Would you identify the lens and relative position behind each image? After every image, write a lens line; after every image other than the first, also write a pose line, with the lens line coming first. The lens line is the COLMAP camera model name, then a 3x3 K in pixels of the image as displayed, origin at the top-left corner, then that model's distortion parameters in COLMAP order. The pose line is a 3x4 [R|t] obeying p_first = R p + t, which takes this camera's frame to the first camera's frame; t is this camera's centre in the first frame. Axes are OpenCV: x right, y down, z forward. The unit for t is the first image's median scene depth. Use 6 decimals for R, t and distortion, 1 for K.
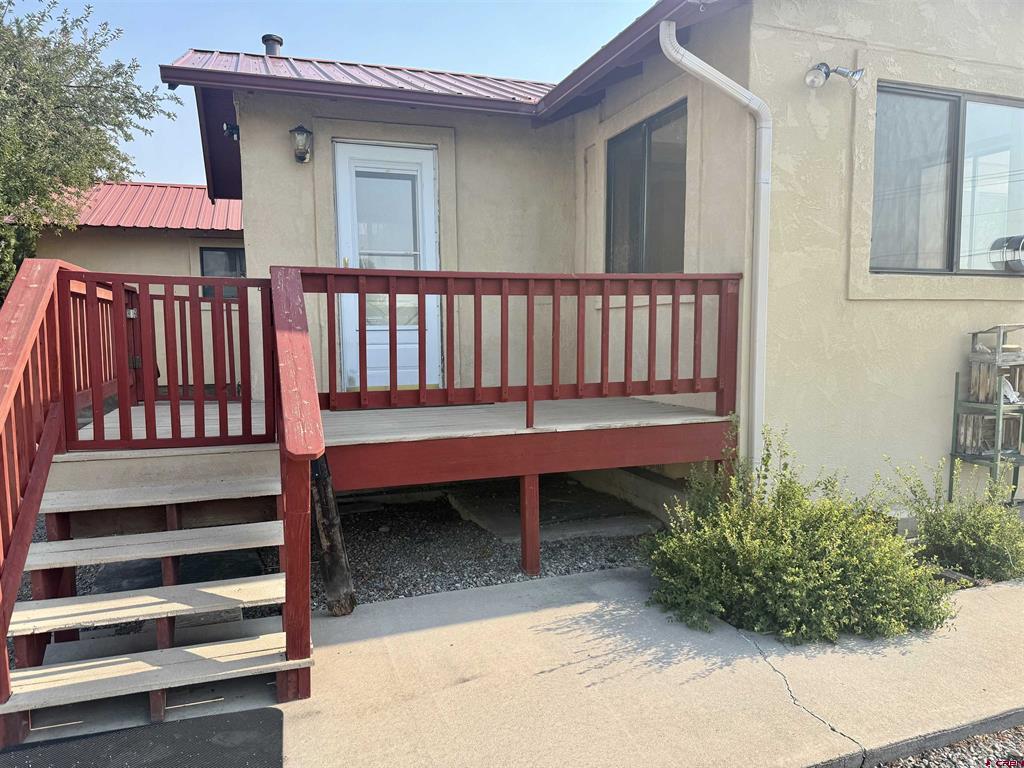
lens RADIAL K [[716.5, 0, 505.1], [0, 716.5, 387.2], [0, 0, 1]] dist [0.096230, -0.131151]
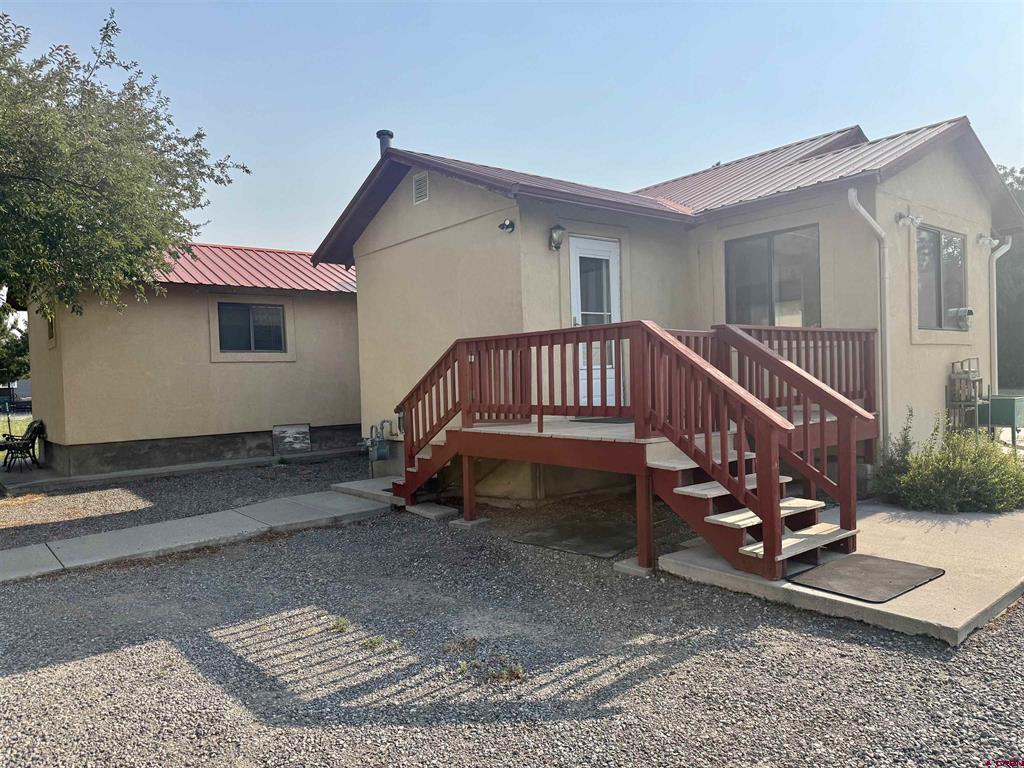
lens RADIAL K [[716.5, 0, 505.1], [0, 716.5, 387.2], [0, 0, 1]] dist [0.096230, -0.131151]
pose [[0.939503, -0.027695, 0.341419, -0.914338], [0.051991, 0.996708, -0.062216, 0.036001], [-0.338572, 0.076203, 0.937850, -0.264123]]
